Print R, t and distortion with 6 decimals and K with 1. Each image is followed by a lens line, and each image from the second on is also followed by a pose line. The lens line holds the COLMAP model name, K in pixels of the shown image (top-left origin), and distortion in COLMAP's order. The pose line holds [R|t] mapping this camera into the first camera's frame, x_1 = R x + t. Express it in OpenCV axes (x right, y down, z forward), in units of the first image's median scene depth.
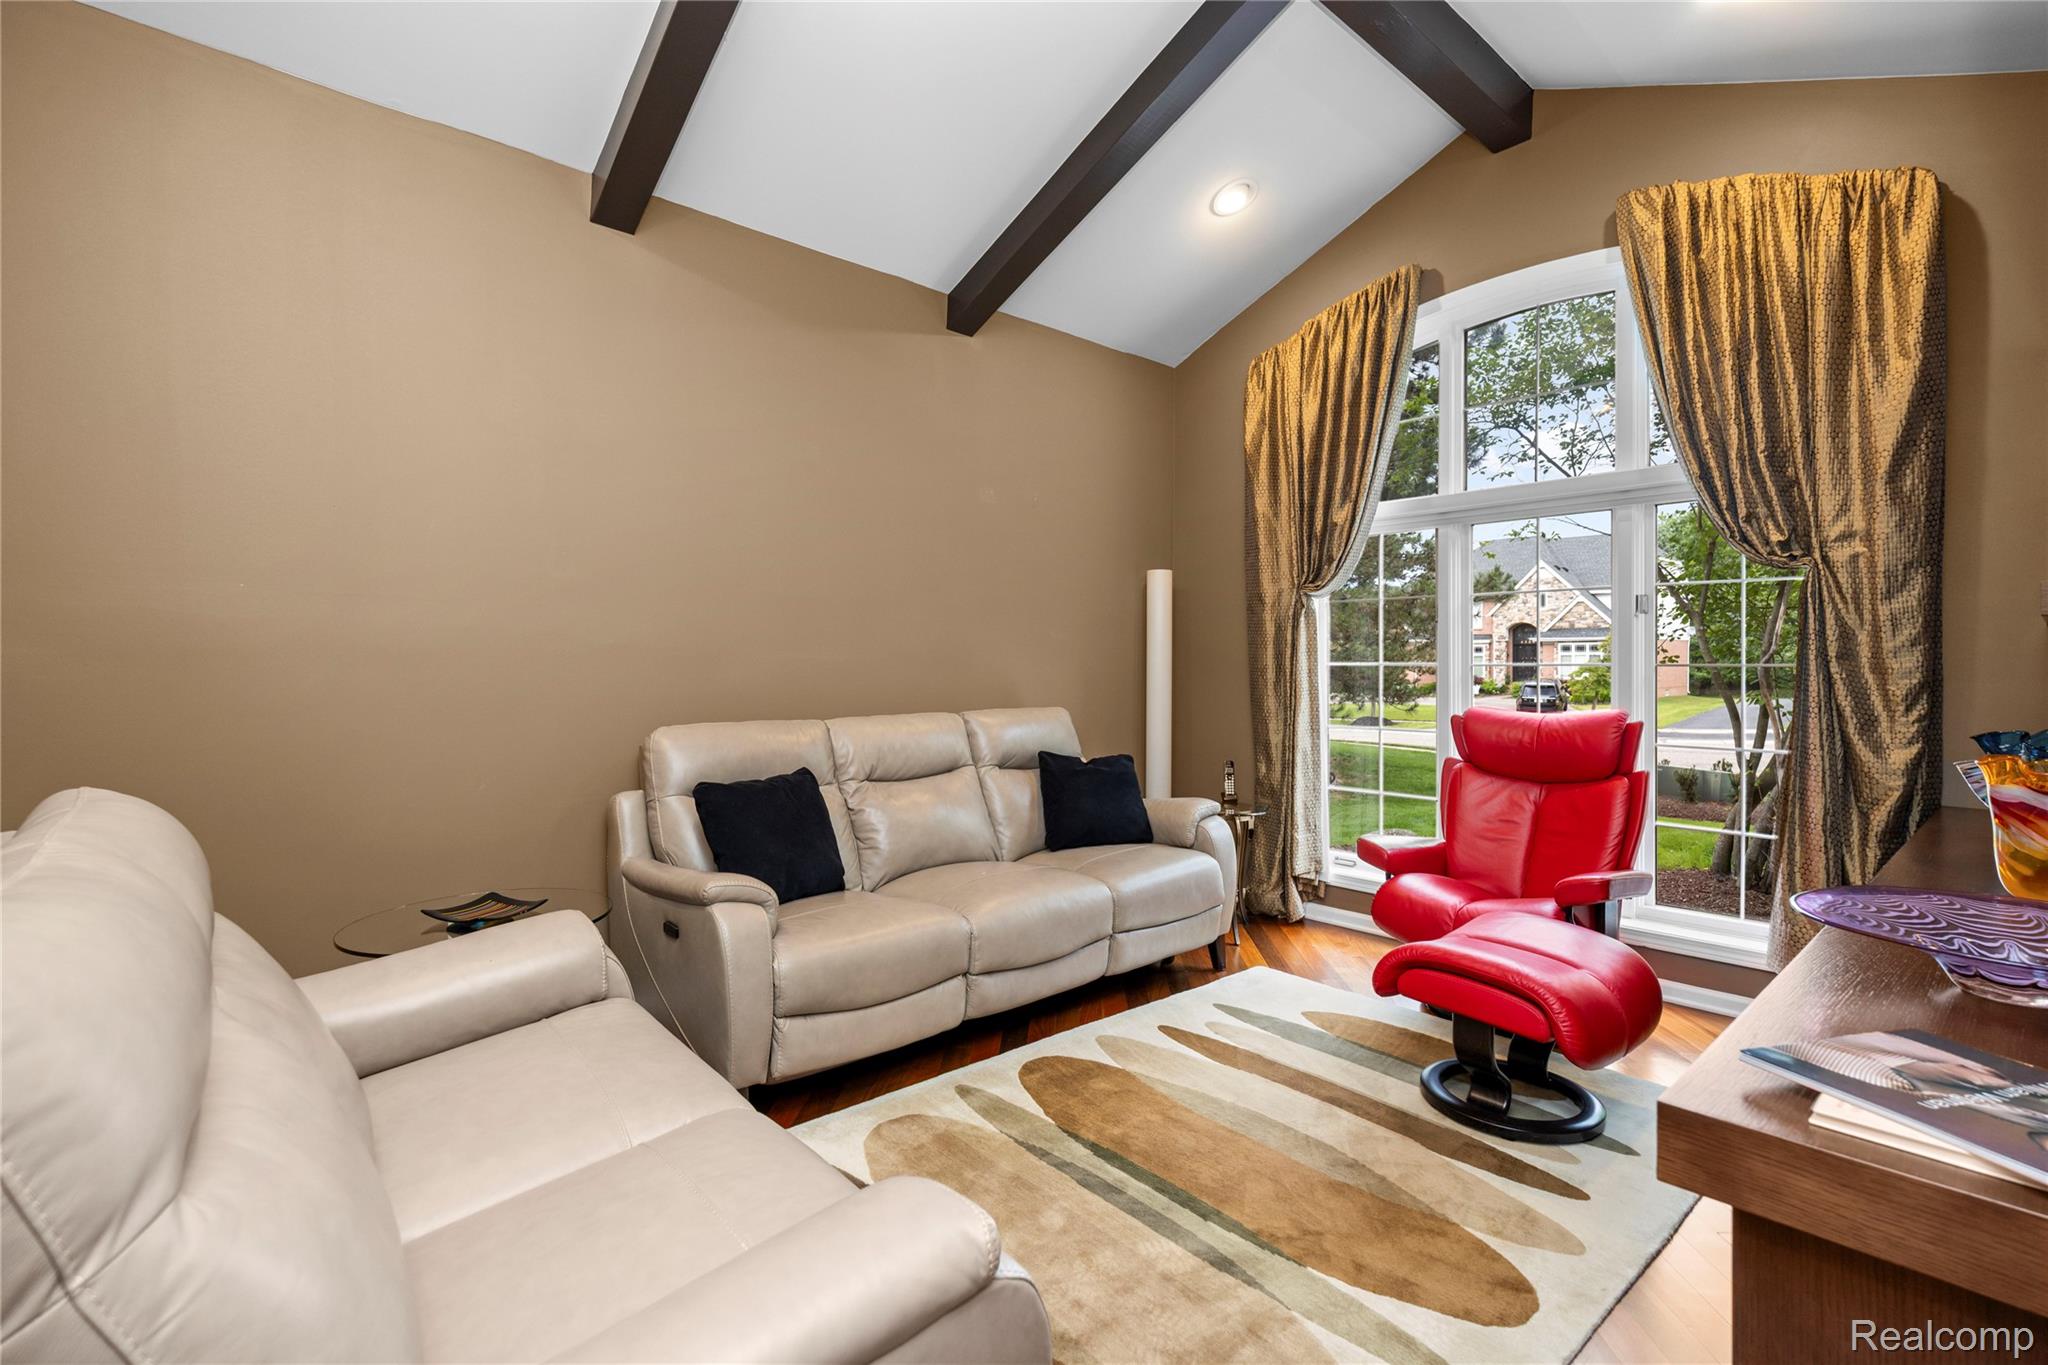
lens RADIAL K [[904.6, 0, 1018.0], [0, 904.6, 676.3], [0, 0, 1]] dist [-0.001767, 0.000017]
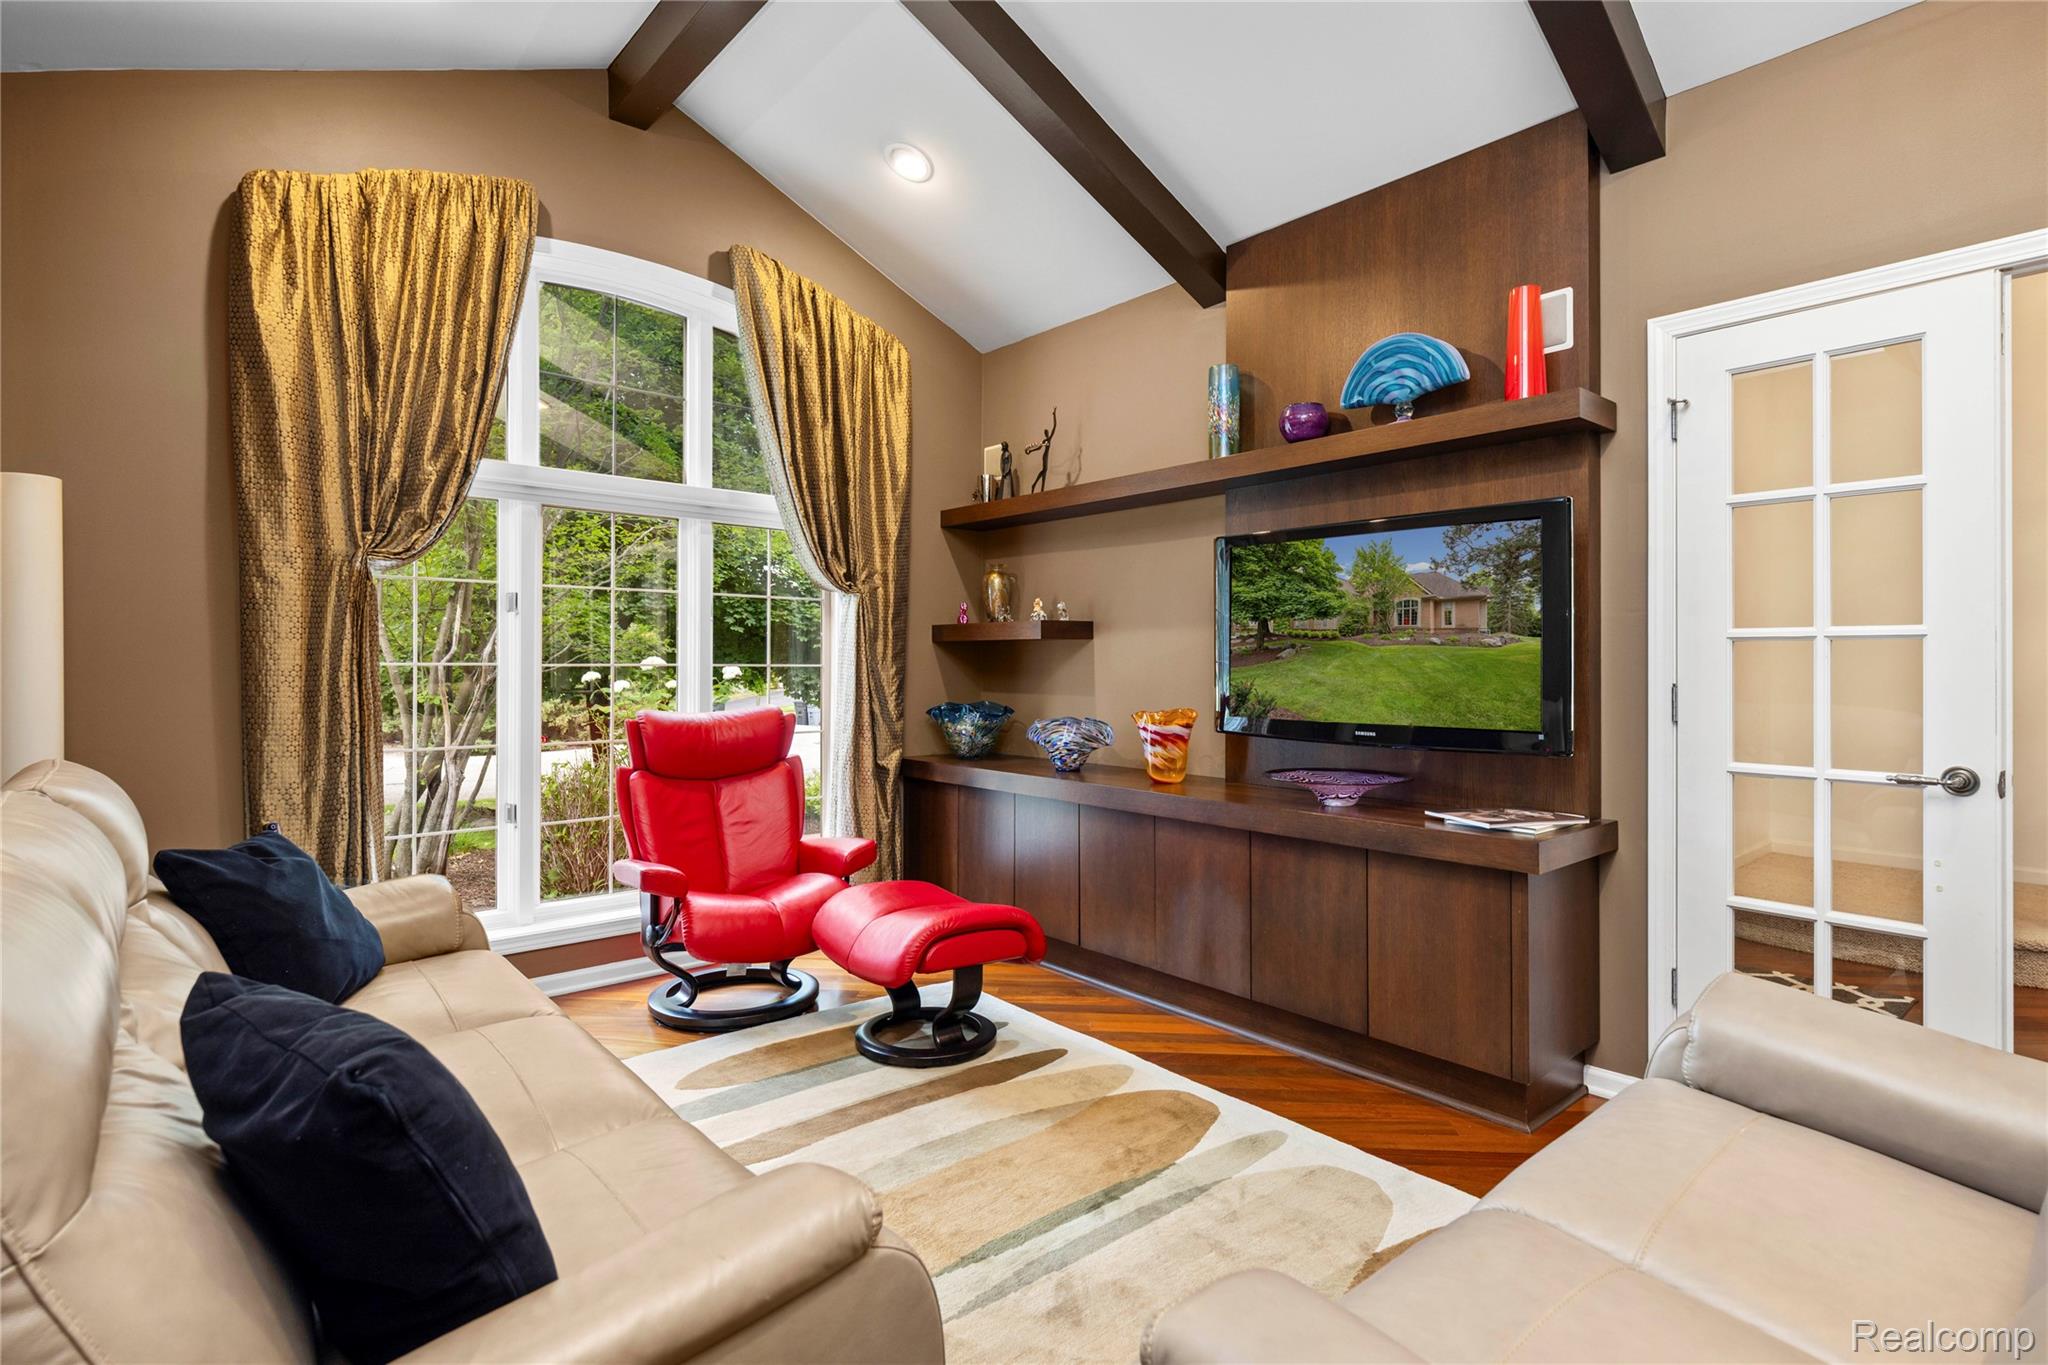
lens RADIAL K [[984.9, 0, 1020.1], [0, 984.9, 663.9], [0, 0, 1]] dist [0.002341, -0.000749]
pose [[0.010147, -0.002424, 0.999946, -0.761636], [-0.001301, 0.999996, 0.002437, -0.025677], [-0.999948, -0.001325, 0.010144, 0.882021]]
